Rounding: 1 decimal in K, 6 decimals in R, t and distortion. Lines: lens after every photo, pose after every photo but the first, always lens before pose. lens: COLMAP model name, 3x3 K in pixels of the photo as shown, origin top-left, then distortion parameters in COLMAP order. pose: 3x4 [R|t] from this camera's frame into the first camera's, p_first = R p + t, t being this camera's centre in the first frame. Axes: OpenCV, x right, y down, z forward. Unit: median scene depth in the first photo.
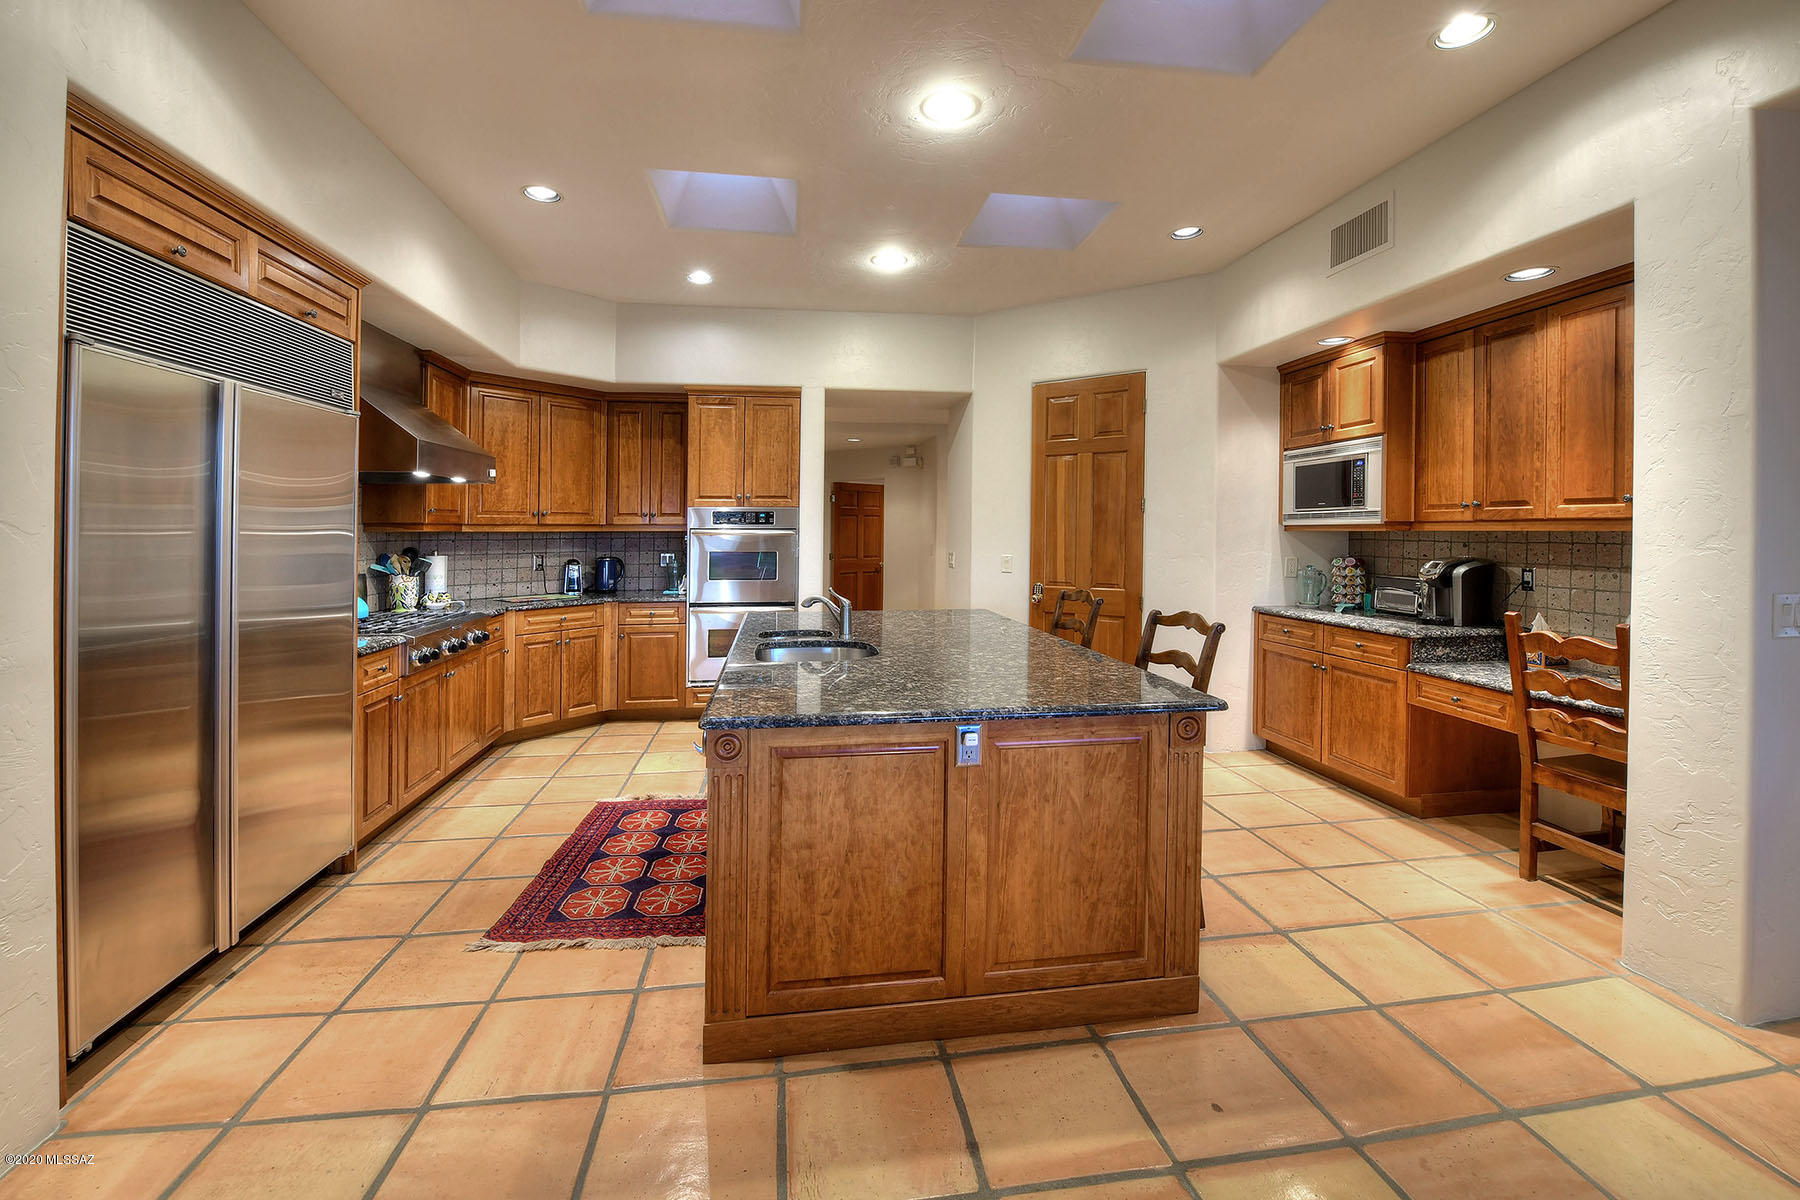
lens RADIAL K [[764.5, 0, 864.2], [0, 764.5, 542.8], [0, 0, 1]] dist [-0.012804, -0.000961]
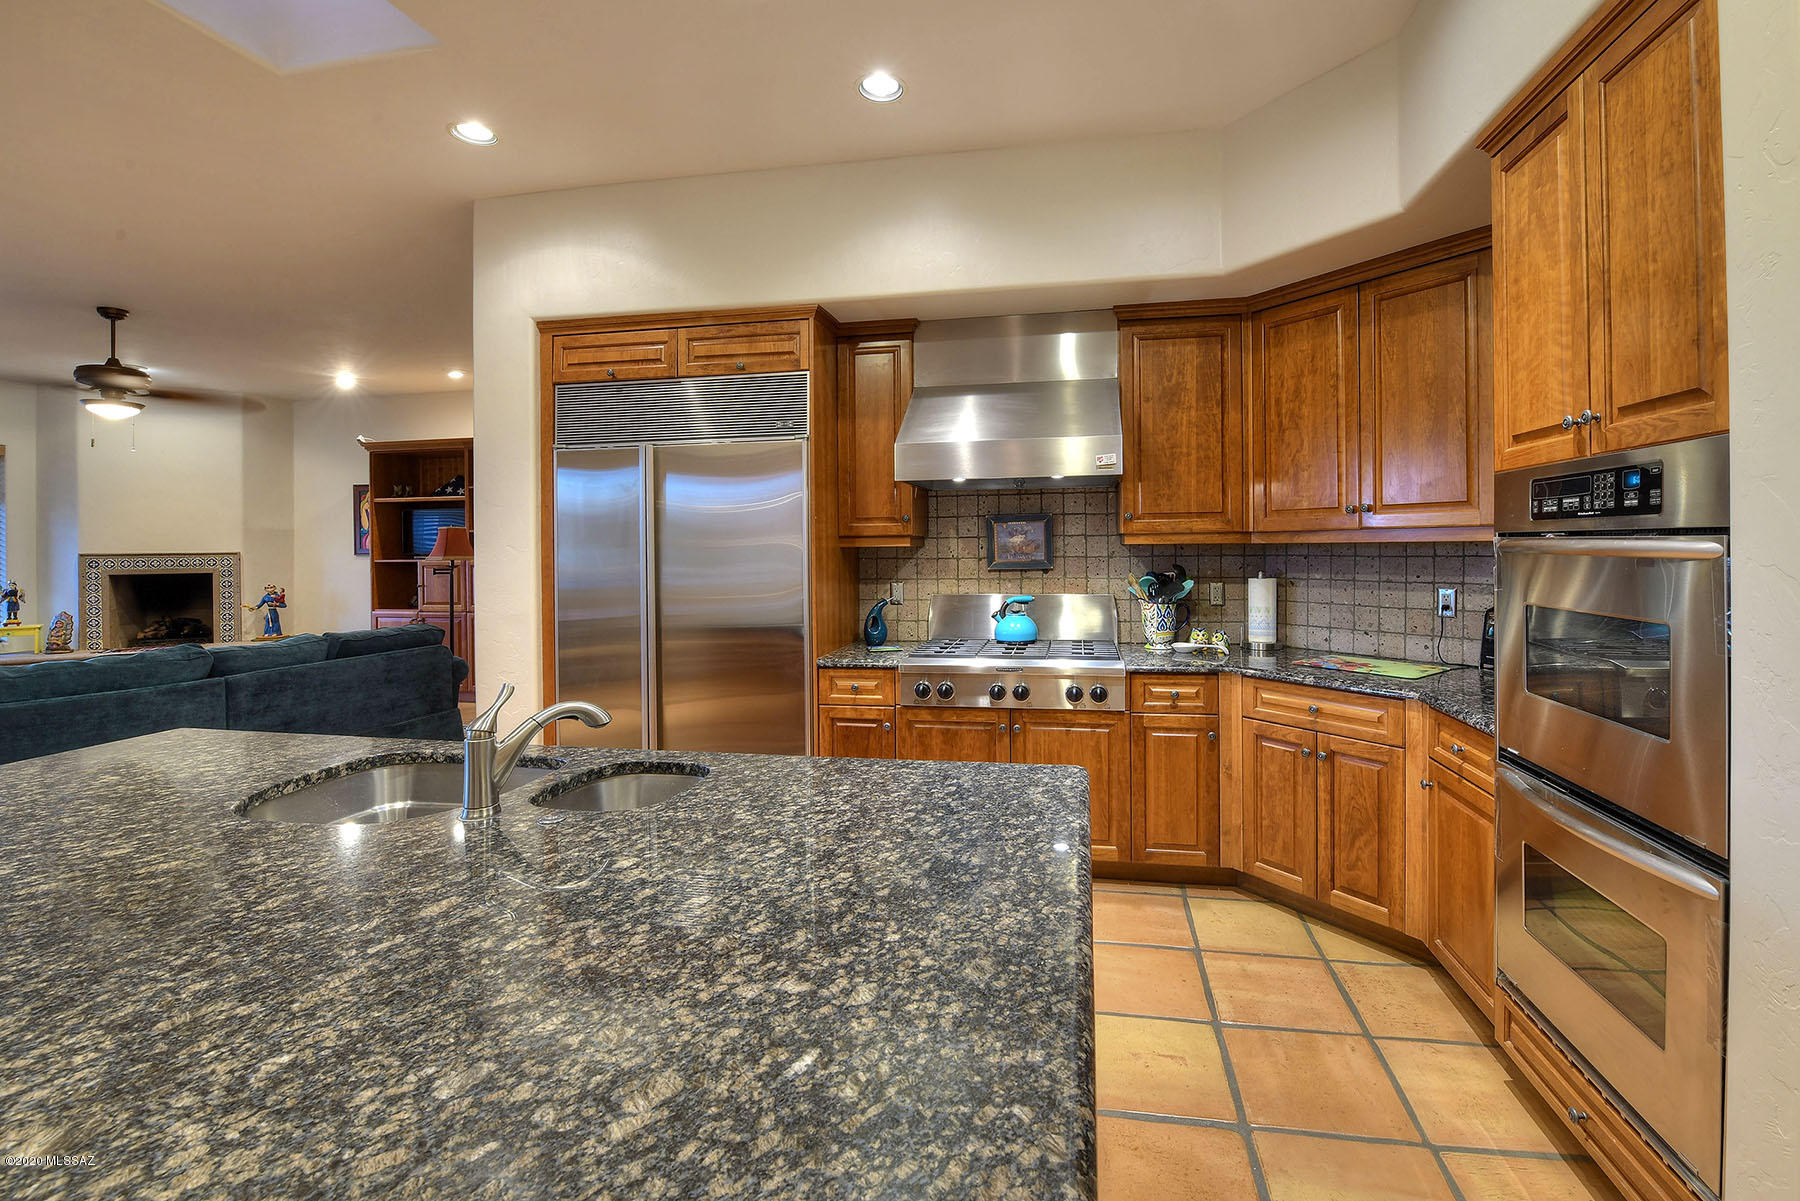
lens RADIAL K [[764.5, 0, 937.3], [0, 764.5, 547.0], [0, 0, 1]] dist [-0.012804, -0.000961]
pose [[-0.291142, 0.008872, -0.956639, 0.203746], [-0.004023, 0.999937, 0.010498, -0.019055], [0.956671, 0.006905, -0.291088, 1.012671]]
